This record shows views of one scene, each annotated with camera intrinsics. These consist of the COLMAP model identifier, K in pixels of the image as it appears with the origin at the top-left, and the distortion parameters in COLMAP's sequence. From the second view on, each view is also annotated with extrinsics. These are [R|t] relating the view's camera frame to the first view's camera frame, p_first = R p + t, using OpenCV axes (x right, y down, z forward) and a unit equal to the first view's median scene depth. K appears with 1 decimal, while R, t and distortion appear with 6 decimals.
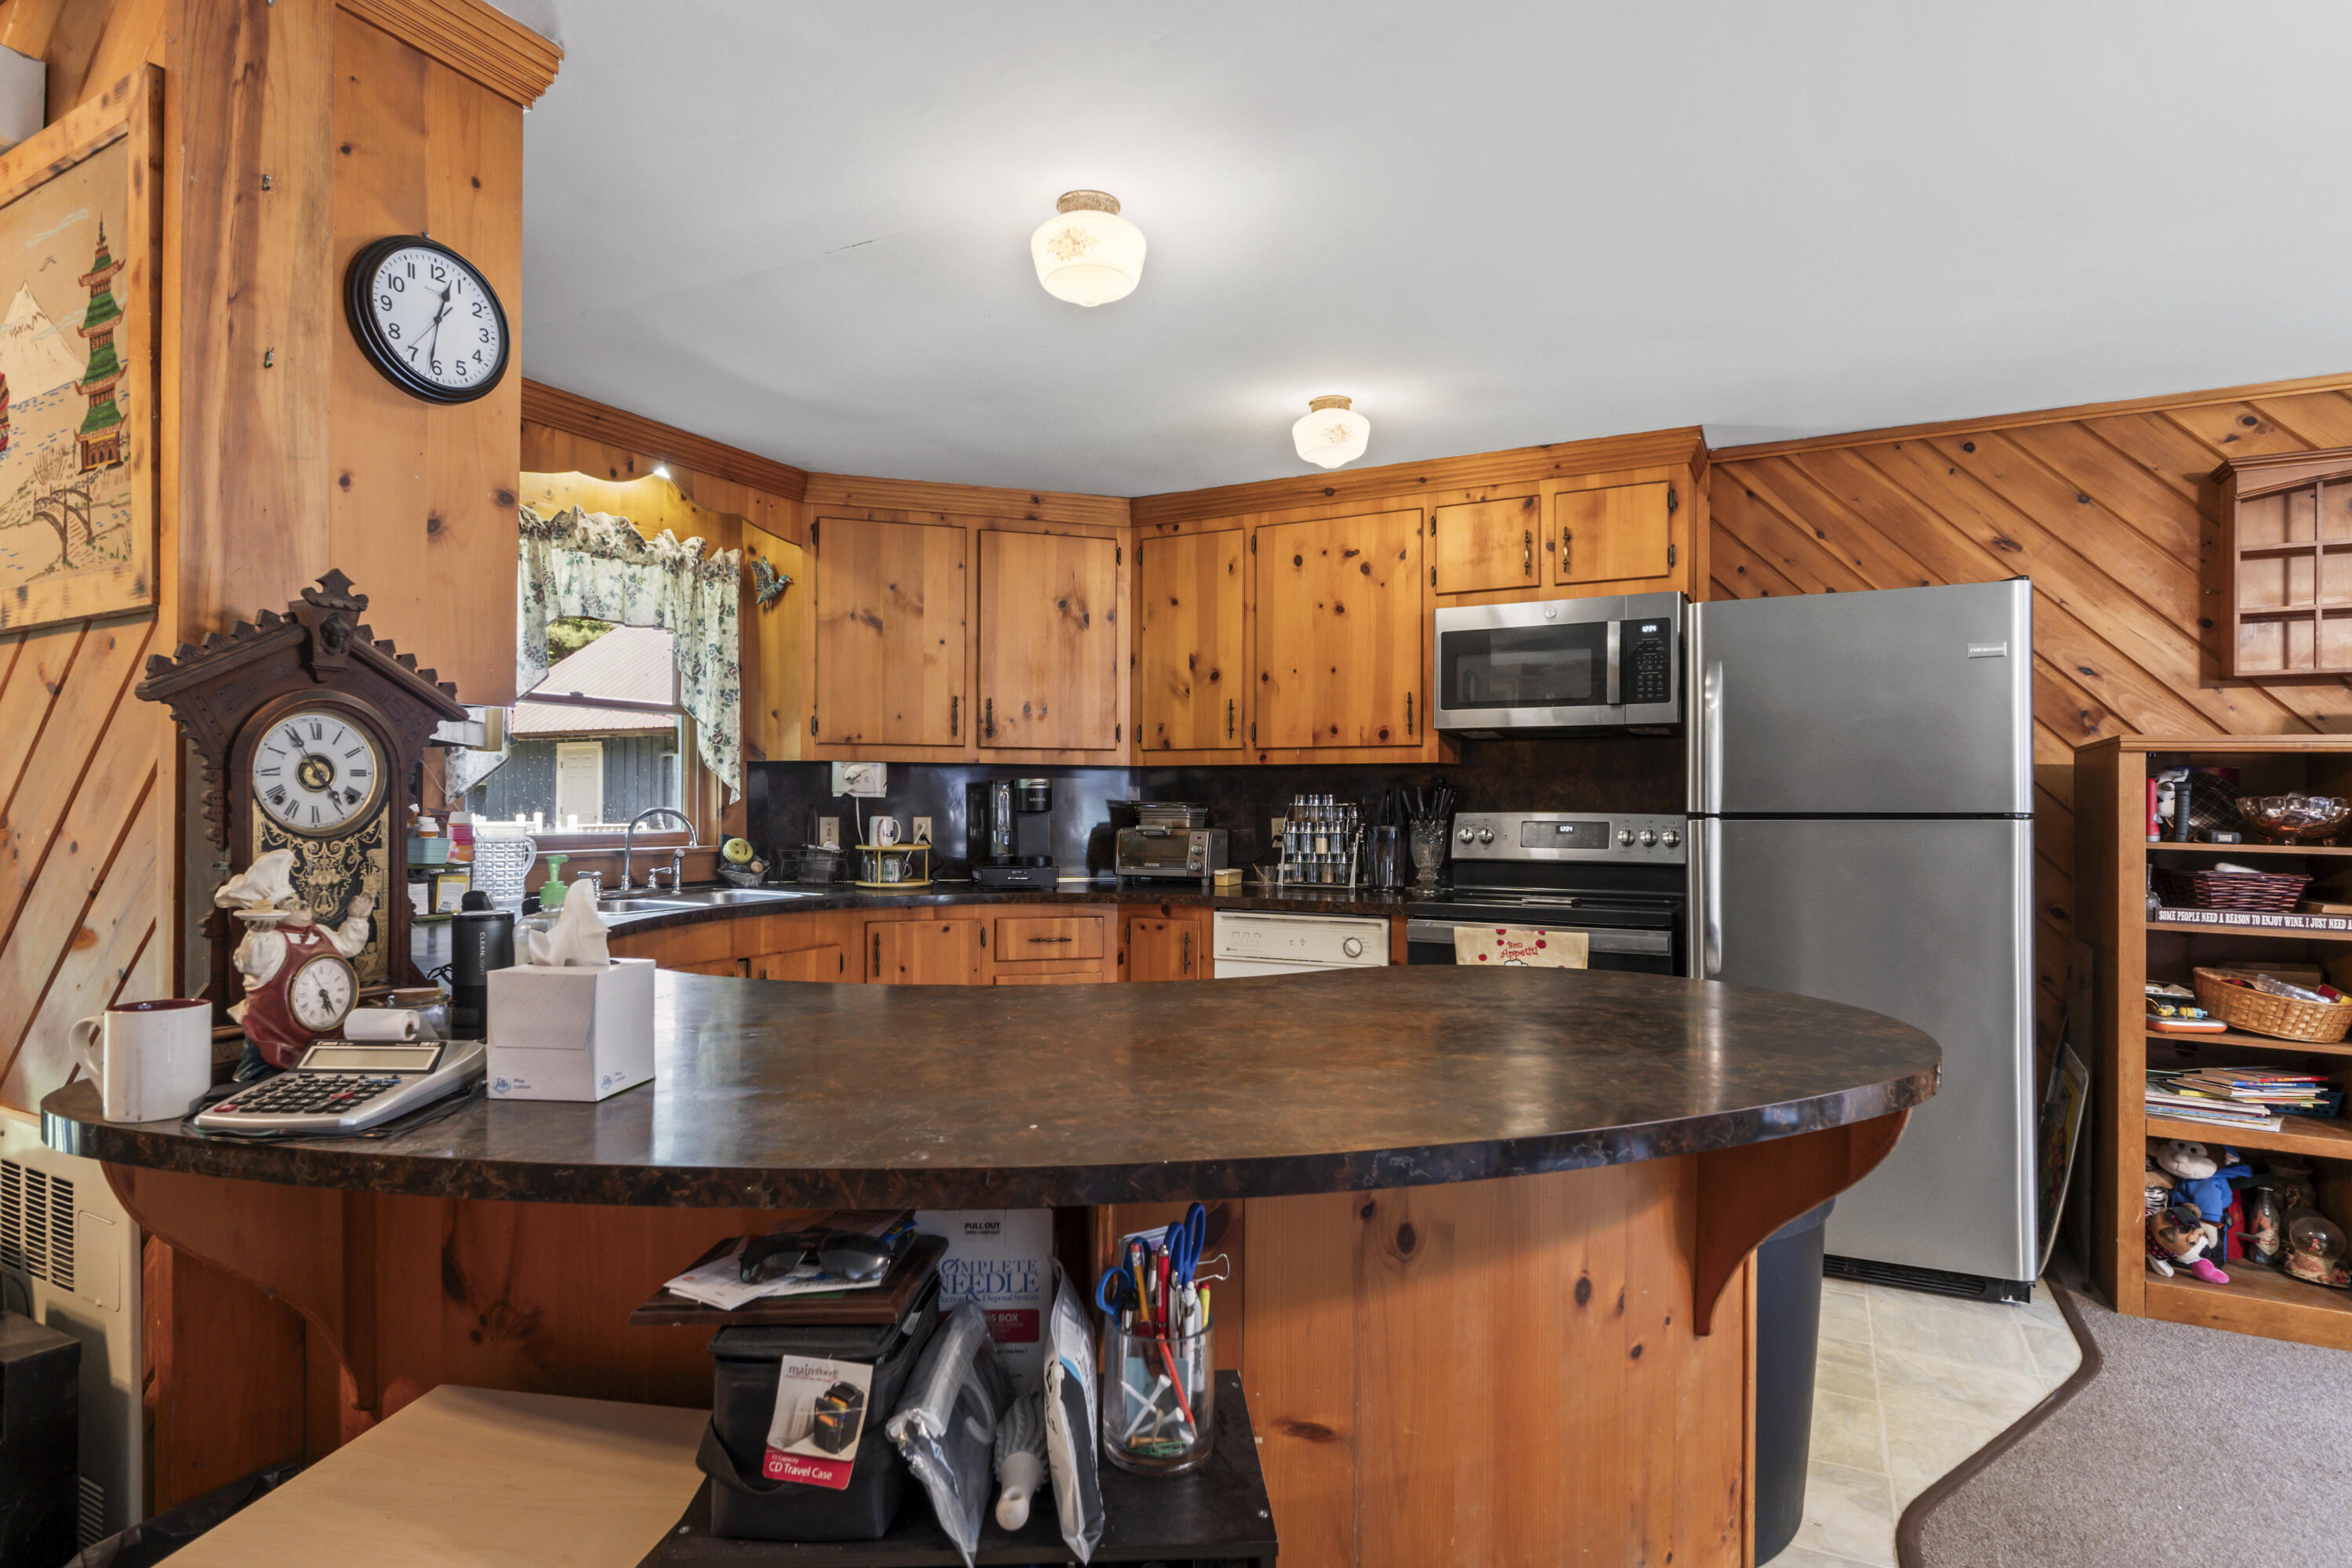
lens RADIAL K [[1201.6, 0, 1167.2], [0, 1201.6, 794.5], [0, 0, 1]] dist [0.000770, -0.001438]
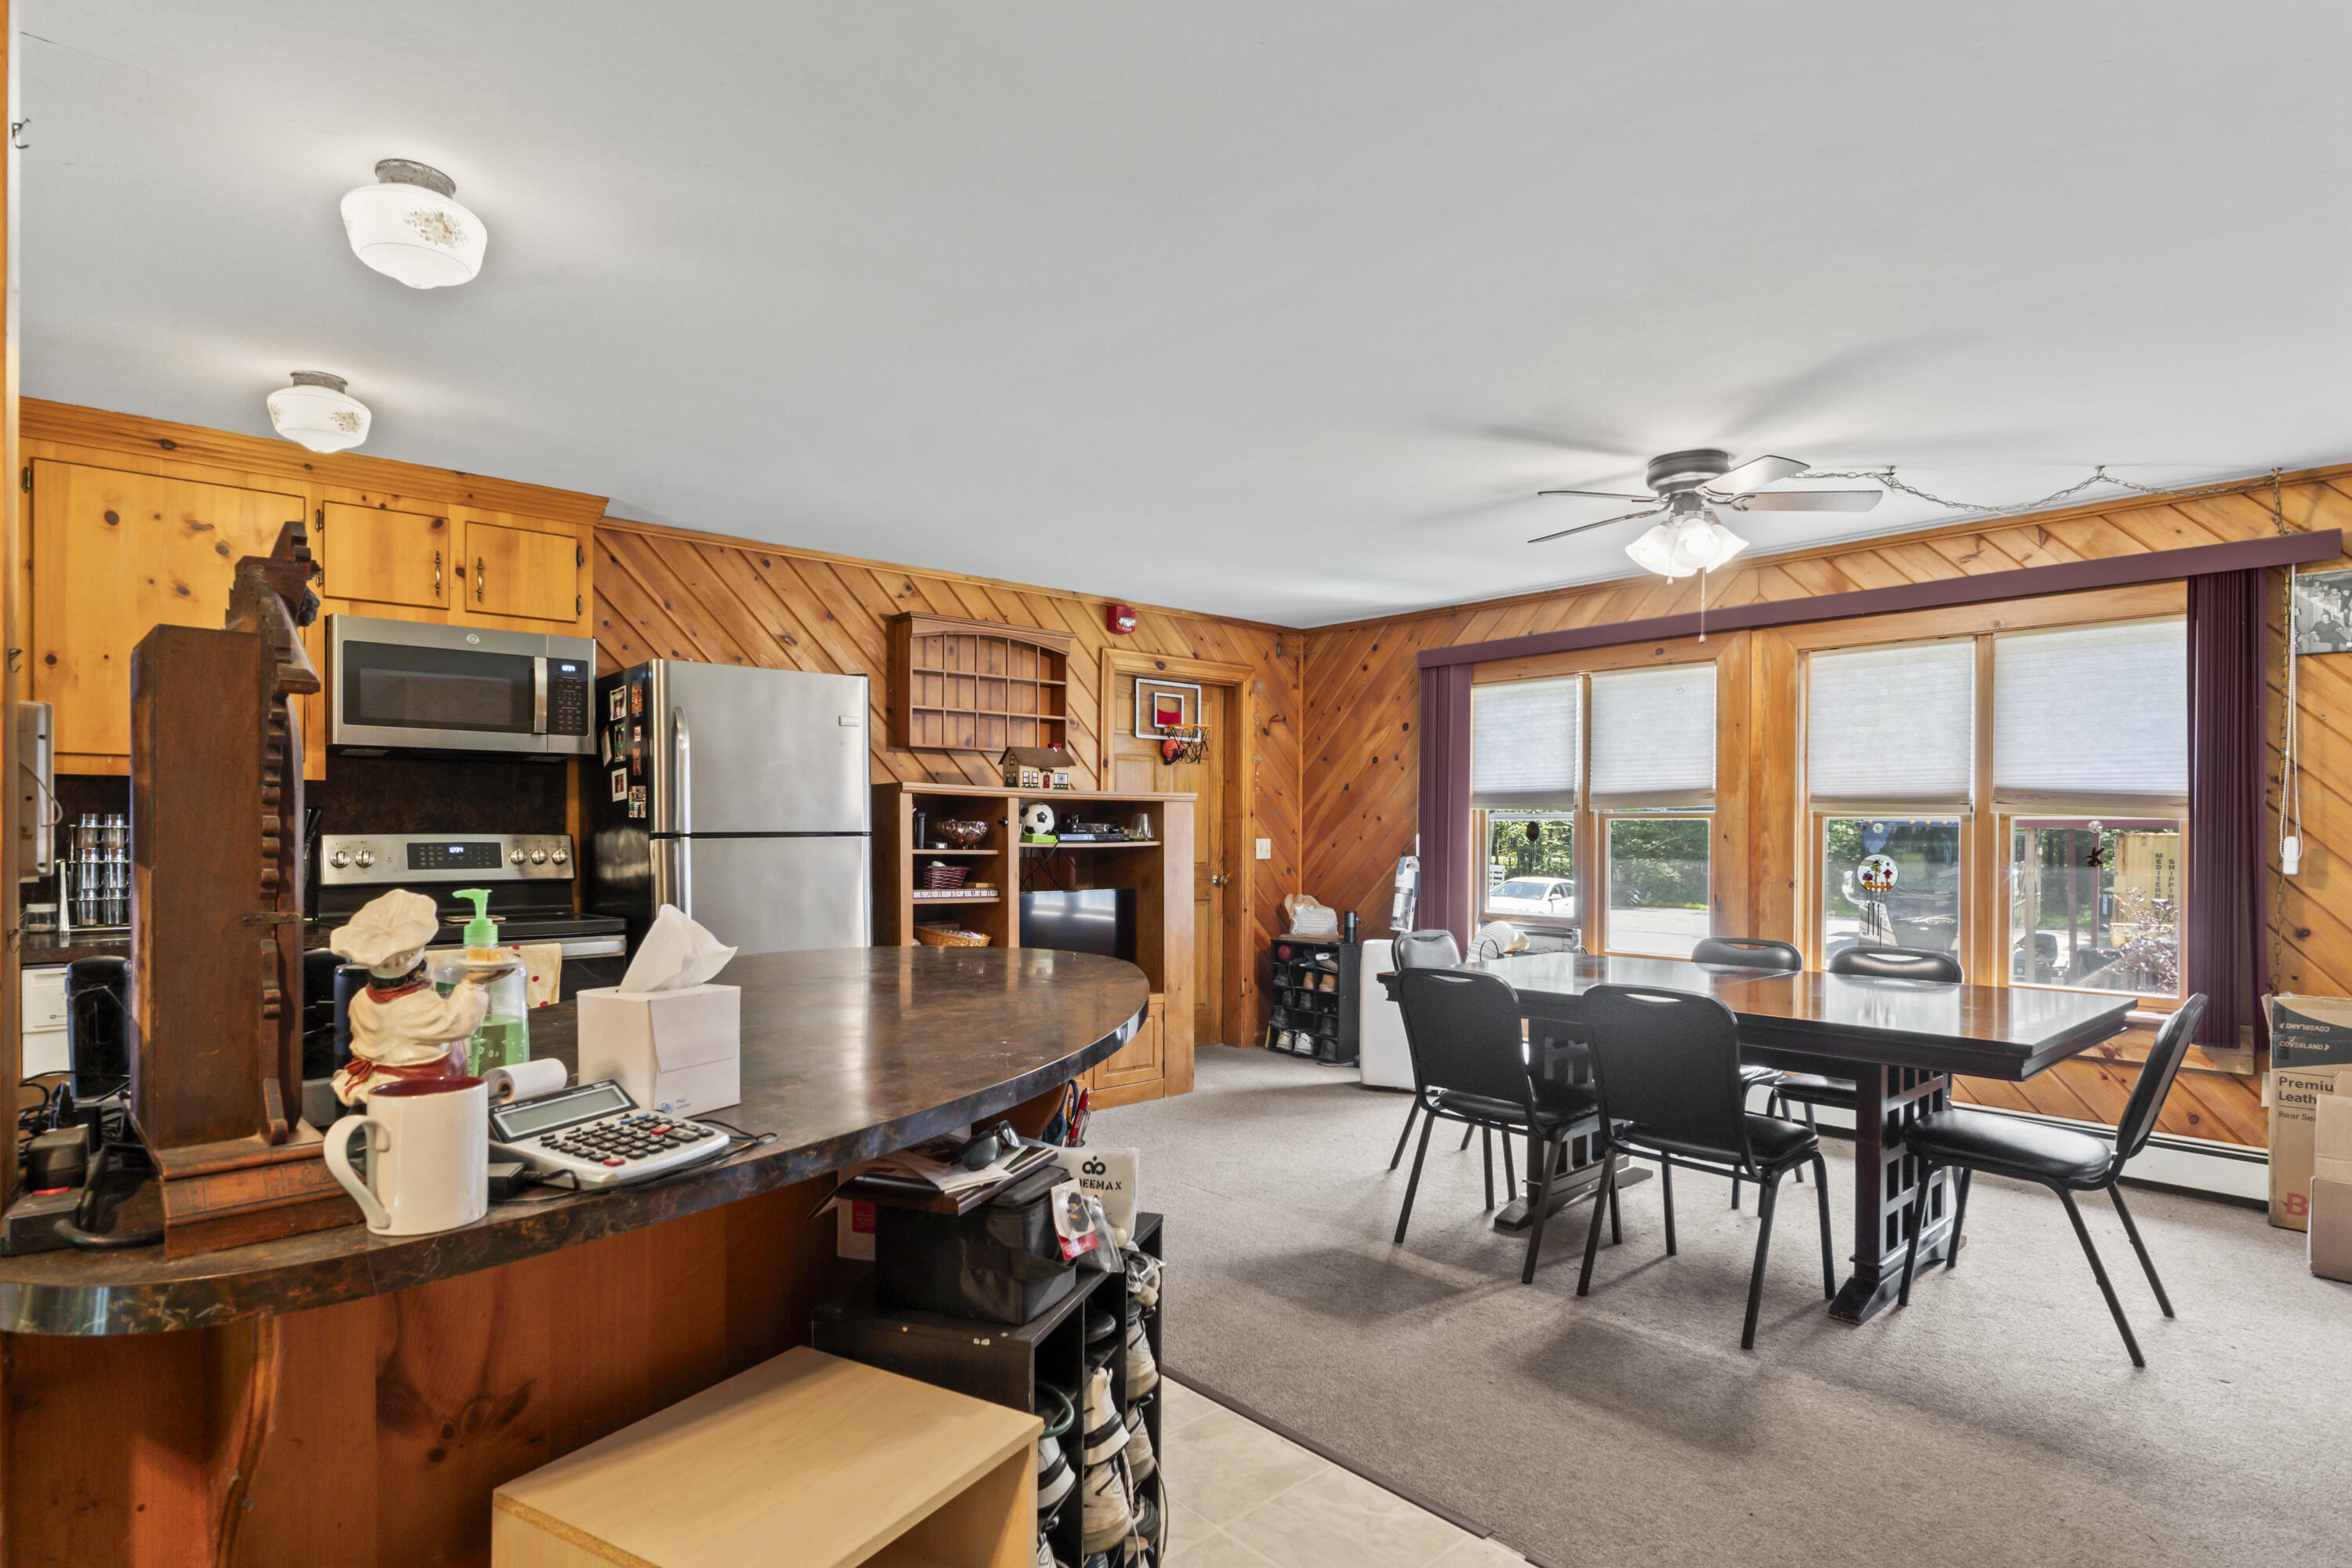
lens RADIAL K [[1201.6, 0, 1177.1], [0, 1201.6, 808.8], [0, 0, 1]] dist [0.000770, -0.001438]
pose [[0.361136, 0.010746, 0.932451, -1.084555], [-0.007729, 0.999934, -0.008530, -0.006691], [-0.932481, -0.004127, 0.361195, 0.182356]]
